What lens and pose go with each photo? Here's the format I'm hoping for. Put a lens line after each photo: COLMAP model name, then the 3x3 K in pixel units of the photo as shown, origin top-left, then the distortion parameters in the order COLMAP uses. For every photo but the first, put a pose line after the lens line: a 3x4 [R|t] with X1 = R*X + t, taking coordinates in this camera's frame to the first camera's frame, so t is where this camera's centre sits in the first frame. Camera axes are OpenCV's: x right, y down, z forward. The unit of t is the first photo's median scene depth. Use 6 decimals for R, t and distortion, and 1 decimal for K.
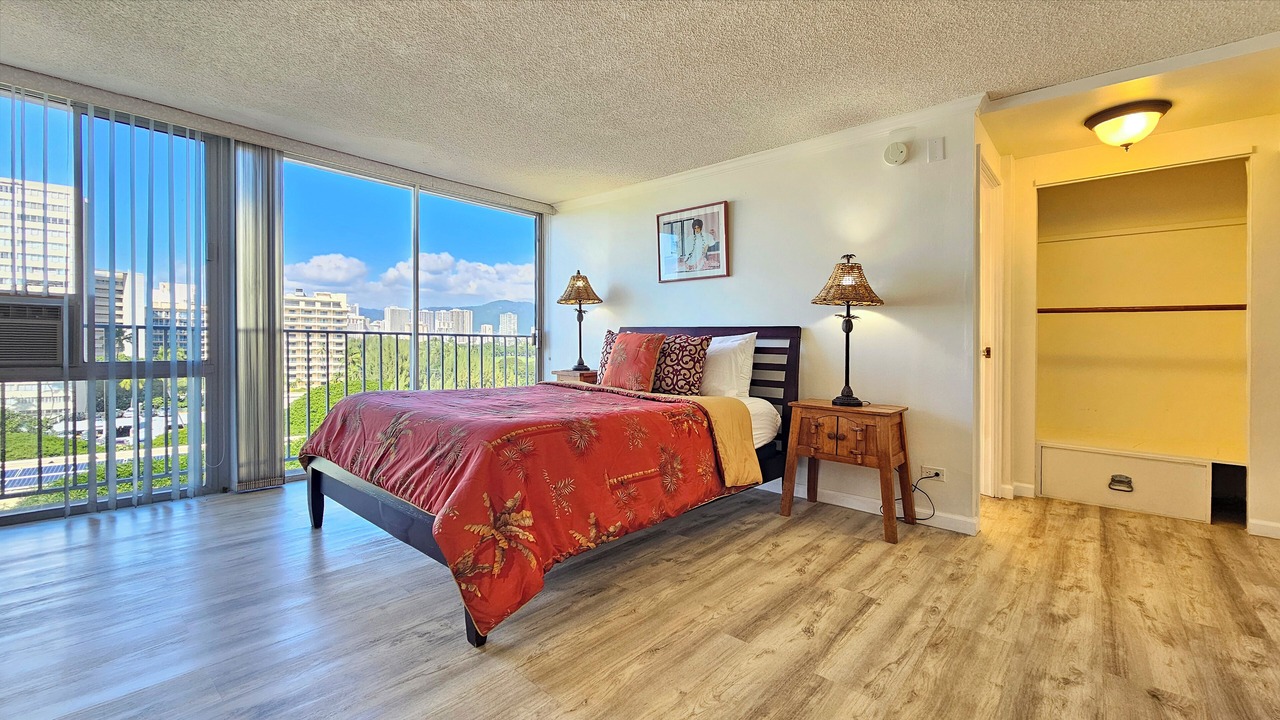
lens RADIAL K [[539.3, 0, 621.6], [0, 539.3, 352.4], [0, 0, 1]] dist [-0.001049, -0.000077]
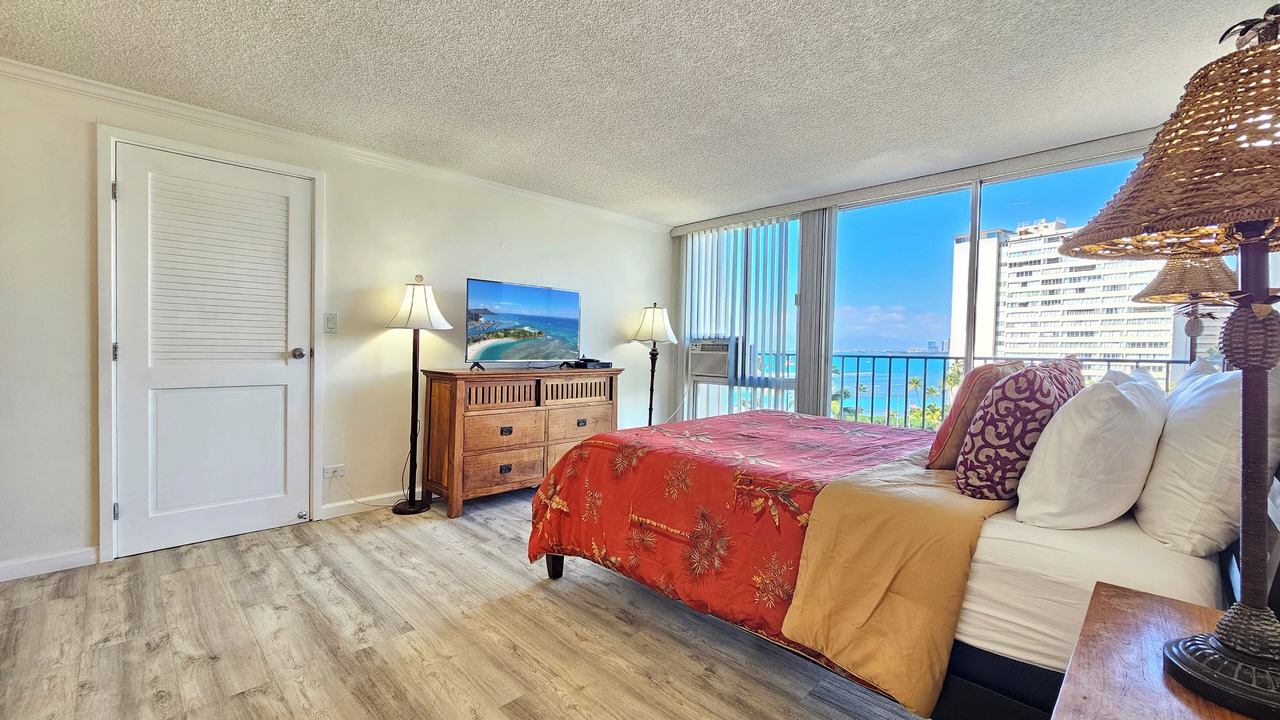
lens RADIAL K [[518.0, 0, 644.5], [0, 518.0, 369.8], [0, 0, 1]] dist [0.000242, 0.000040]
pose [[-0.046934, 0.022484, -0.998645, 0.863264], [-0.028220, 0.999318, 0.023825, -0.043660], [0.998499, 0.029300, -0.046268, 1.015951]]
